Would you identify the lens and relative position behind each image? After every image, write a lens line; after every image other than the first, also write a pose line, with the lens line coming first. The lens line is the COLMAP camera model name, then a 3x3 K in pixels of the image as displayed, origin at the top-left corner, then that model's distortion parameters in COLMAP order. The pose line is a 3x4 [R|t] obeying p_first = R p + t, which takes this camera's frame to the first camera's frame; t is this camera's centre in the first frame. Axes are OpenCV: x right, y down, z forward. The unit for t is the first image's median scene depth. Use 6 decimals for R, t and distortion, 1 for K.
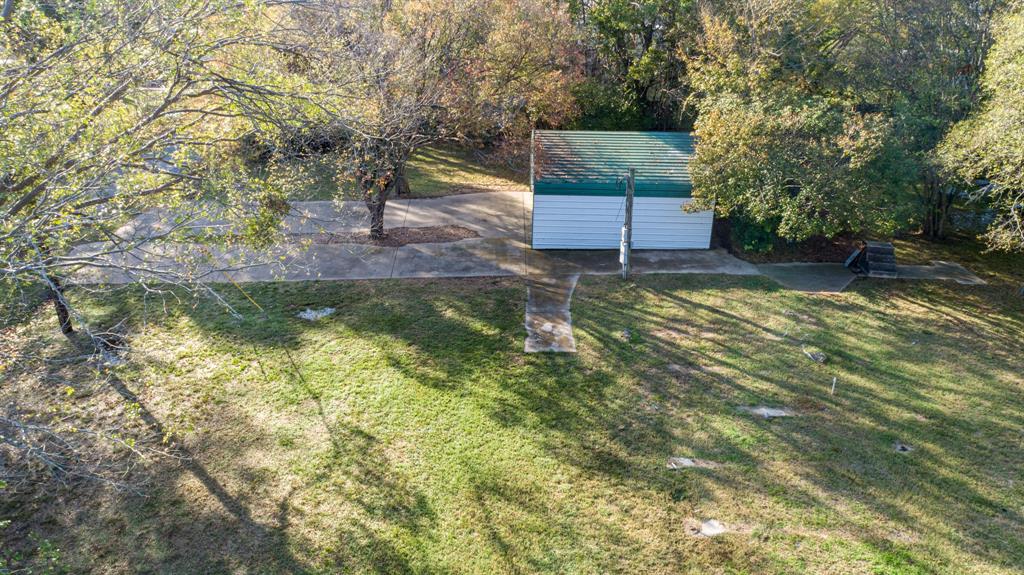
lens RADIAL K [[690.1, 0, 512.0], [0, 690.1, 287.5], [0, 0, 1]] dist [-0.012397, 0.009626]
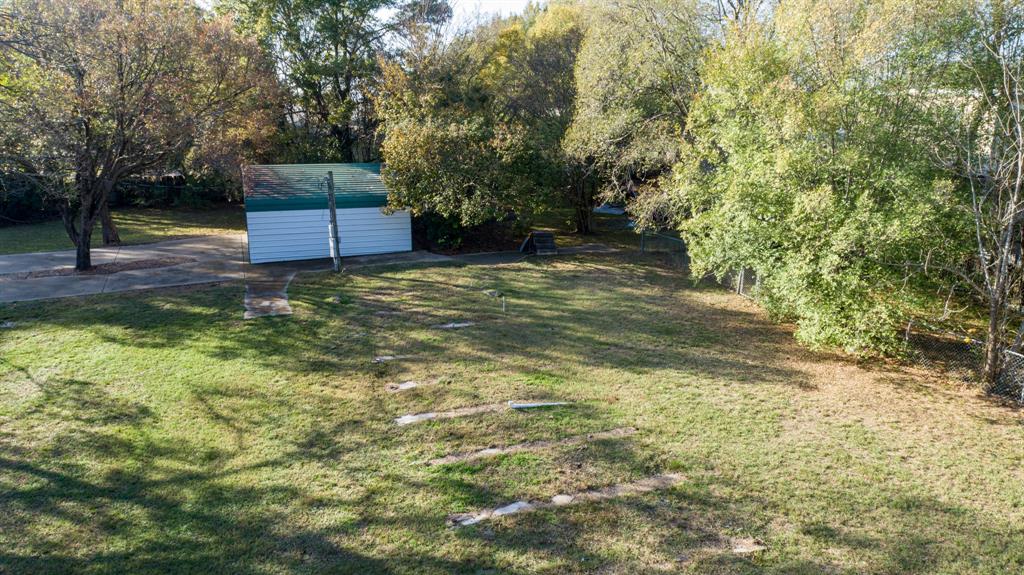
lens RADIAL K [[690.1, 0, 512.0], [0, 690.1, 287.5], [0, 0, 1]] dist [-0.012397, 0.009626]
pose [[0.928742, -0.096498, 0.357947, 0.025408], [0.156461, 0.977354, -0.142477, 0.250367], [-0.336092, 0.188329, 0.922808, -0.153012]]
